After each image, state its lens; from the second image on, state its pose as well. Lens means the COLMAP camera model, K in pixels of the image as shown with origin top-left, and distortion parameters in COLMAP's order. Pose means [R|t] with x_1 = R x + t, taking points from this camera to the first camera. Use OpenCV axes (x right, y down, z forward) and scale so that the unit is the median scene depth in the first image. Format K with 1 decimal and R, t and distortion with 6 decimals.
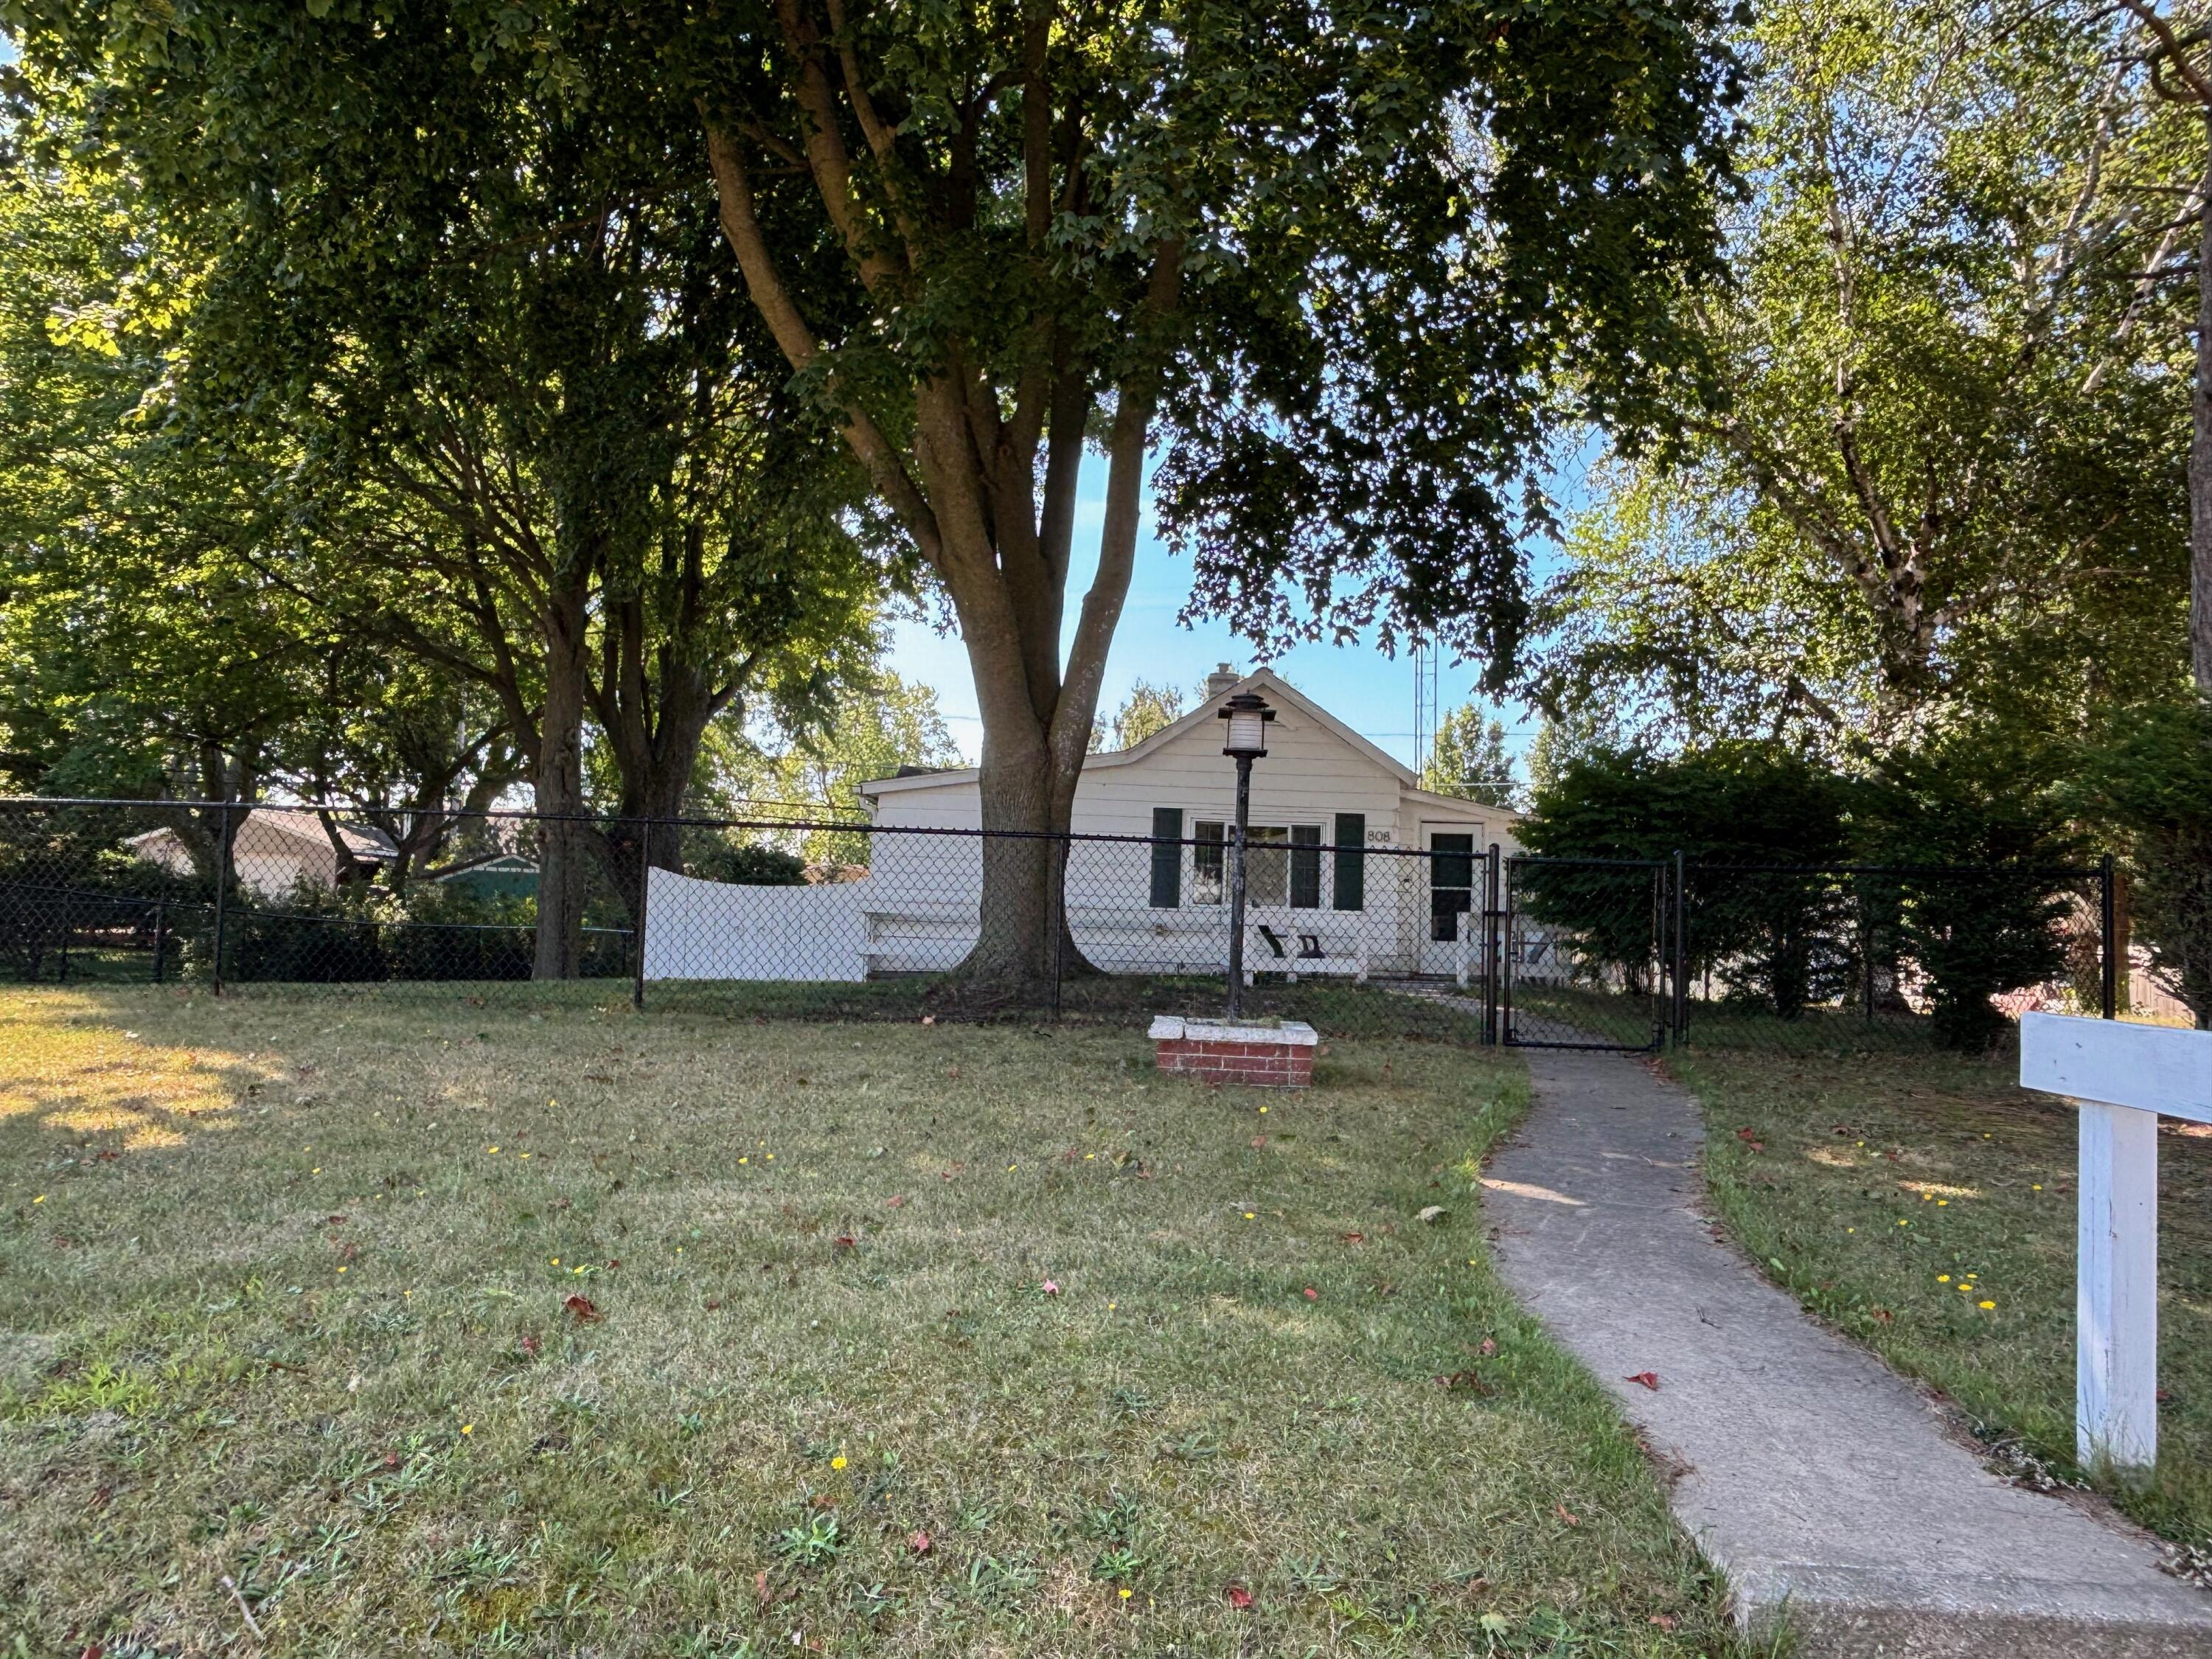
lens RADIAL K [[1520.0, 0, 1099.0], [0, 1520.0, 826.1], [0, 0, 1]] dist [0.053018, -0.090739]
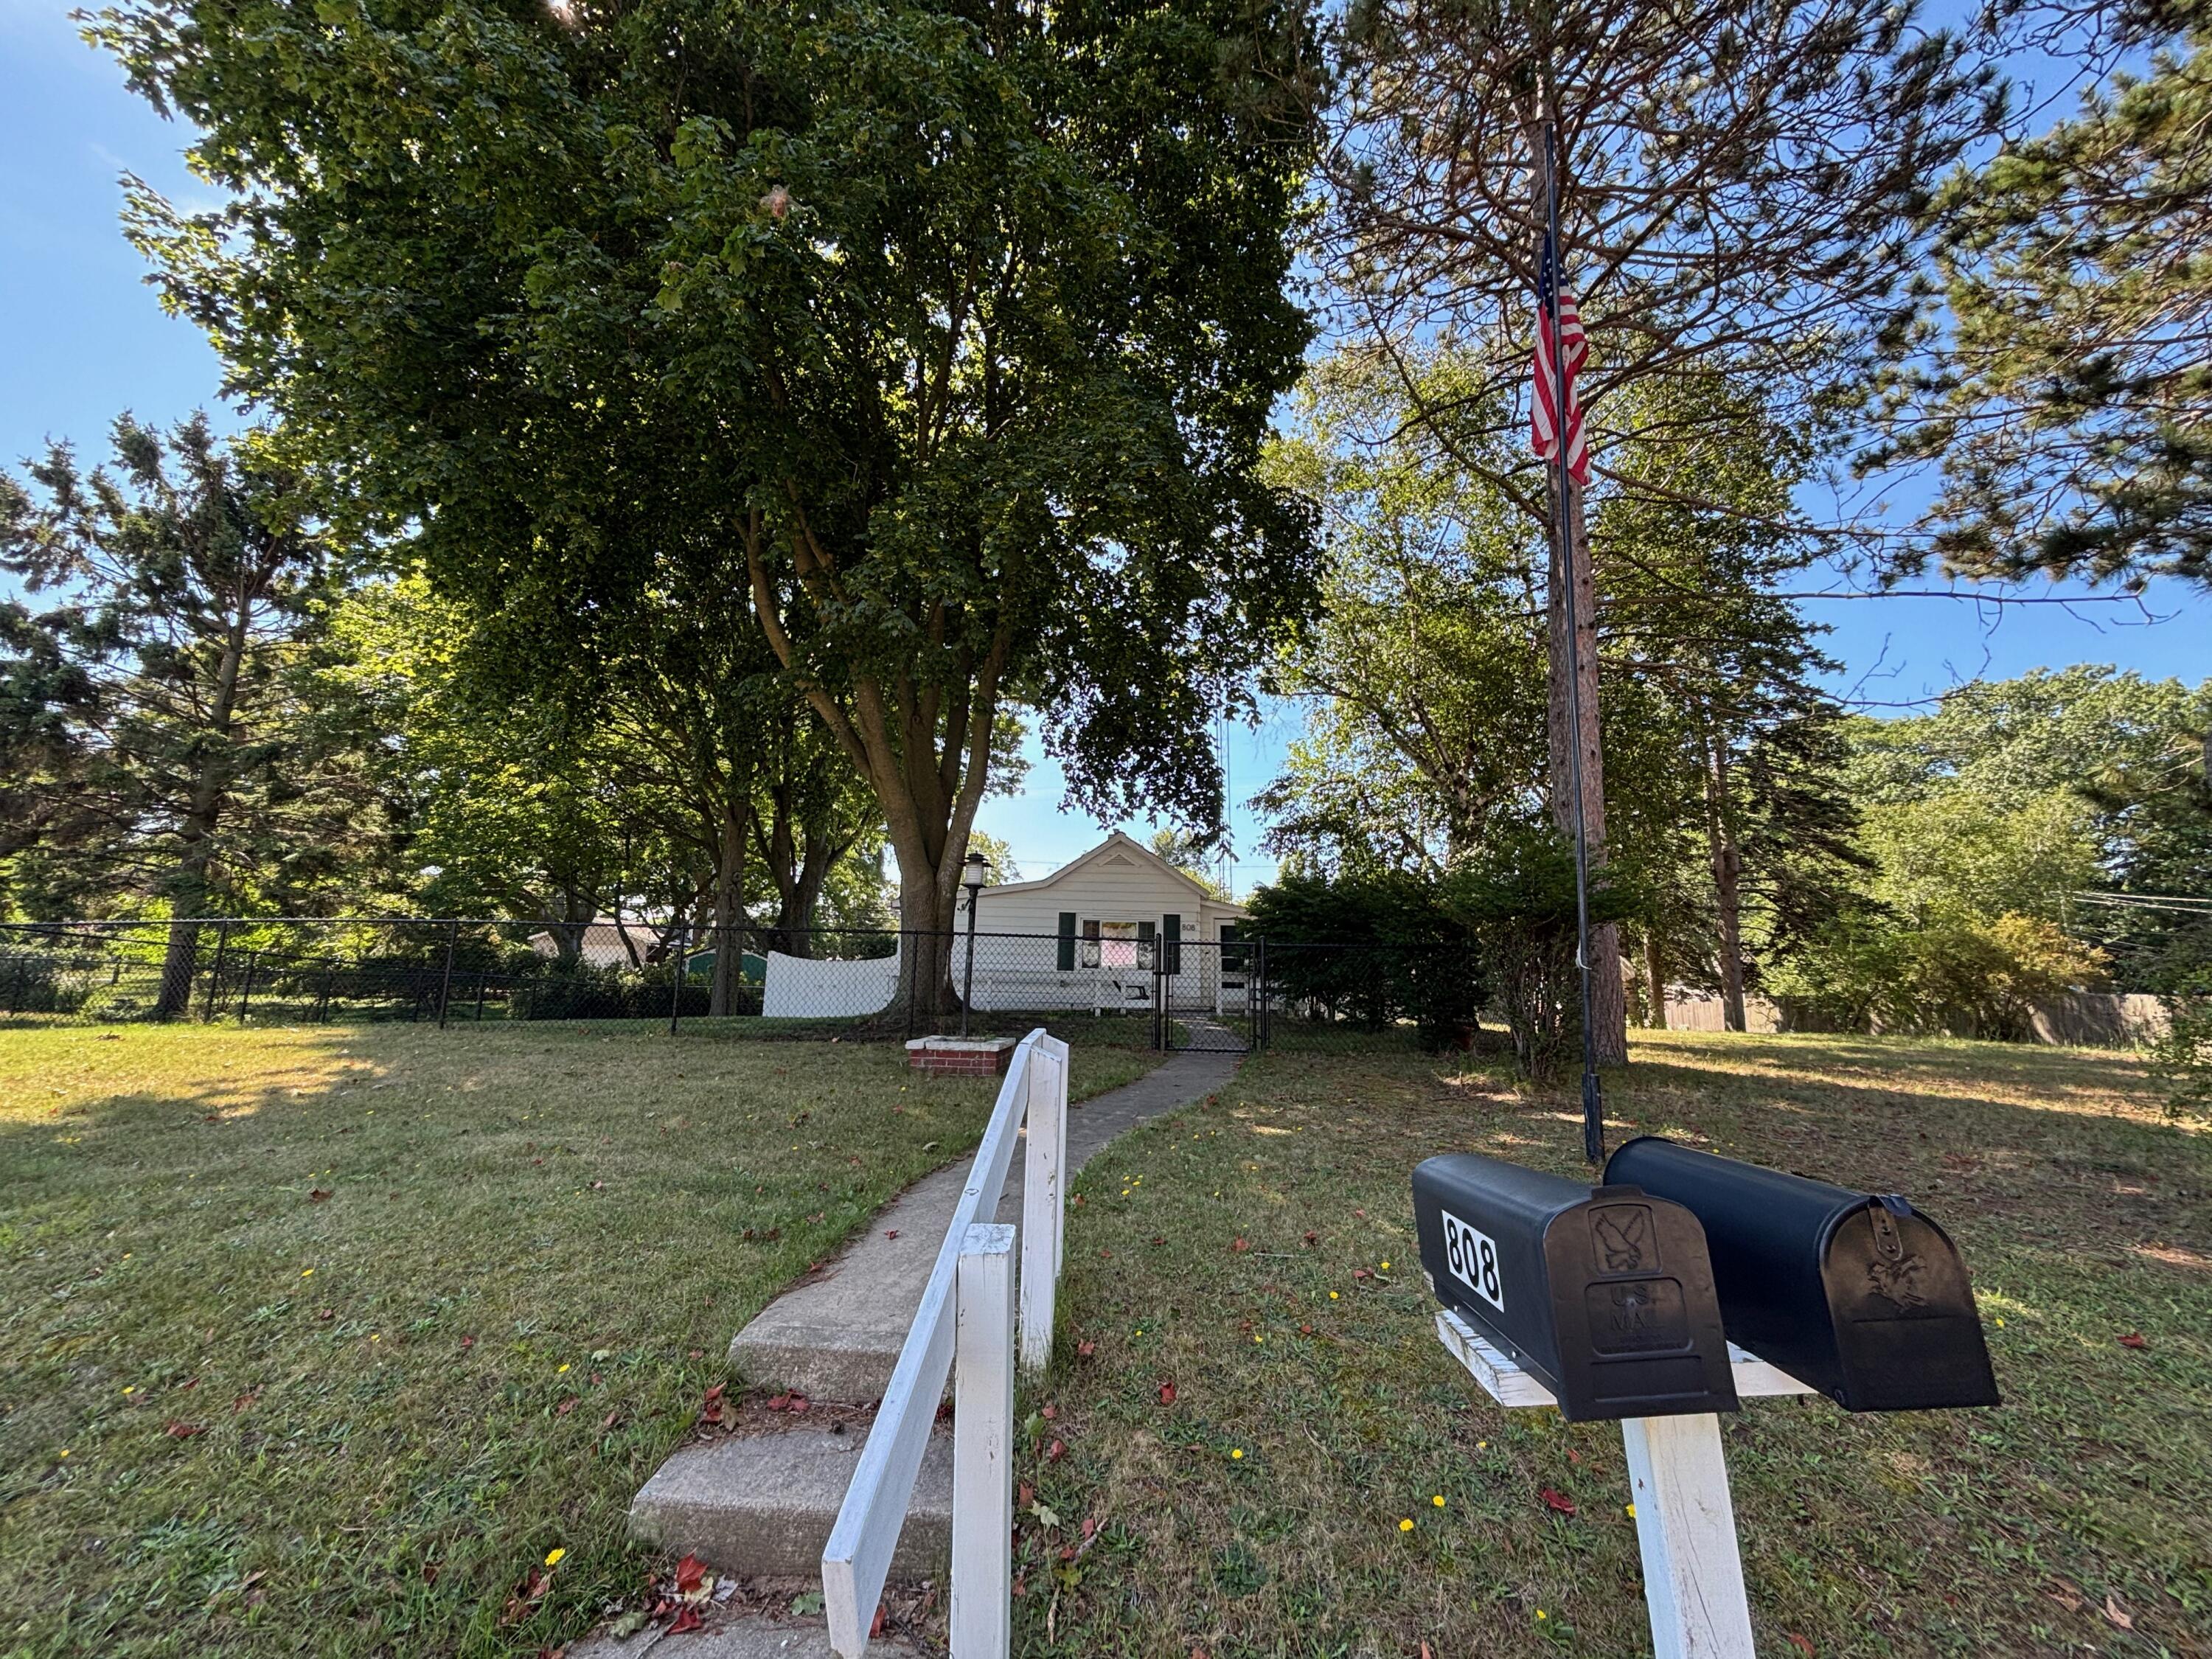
lens RADIAL K [[886.3, 0, 1097.6], [0, 886.3, 844.3], [0, 0, 1]] dist [0.000226, 0.000894]
pose [[0.999525, -0.015308, -0.026747, 0.156219], [0.012934, 0.996143, -0.086791, -0.003563], [0.027973, 0.086404, 0.995867, -0.027629]]
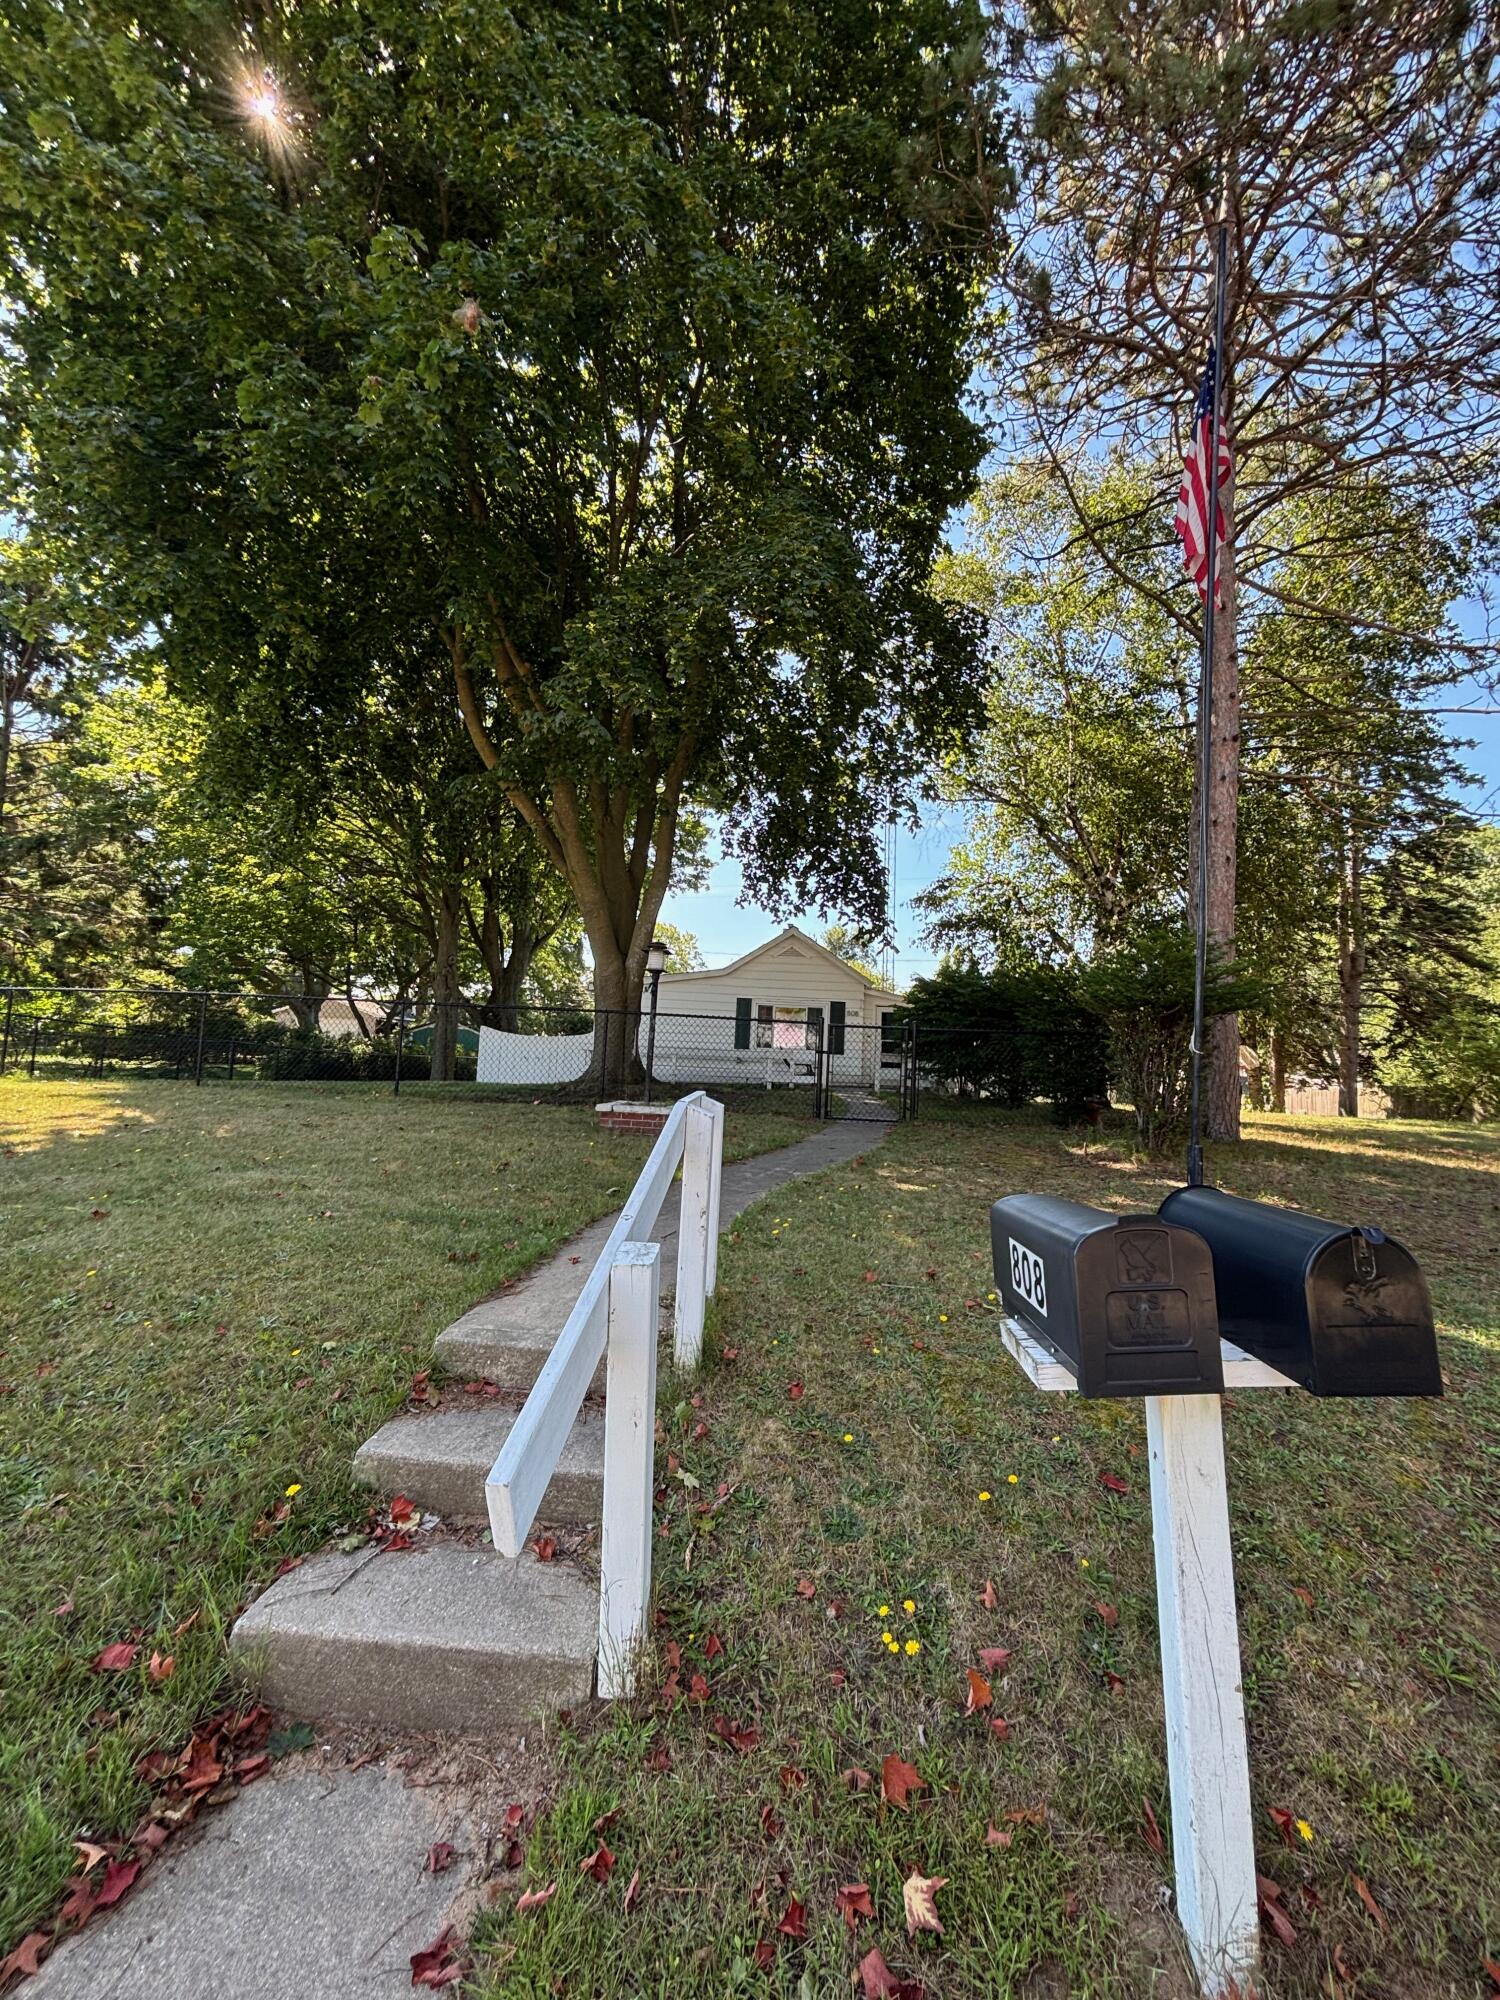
lens RADIAL K [[796.2, 0, 751.7], [0, 796.2, 1013.9], [0, 0, 1]] dist [0.001625, 0.000143]
pose [[0.998375, 0.006691, -0.056598, 0.163460], [-0.006212, 0.999943, 0.008626, -0.001205], [0.056653, -0.008261, 0.998360, -0.031799]]
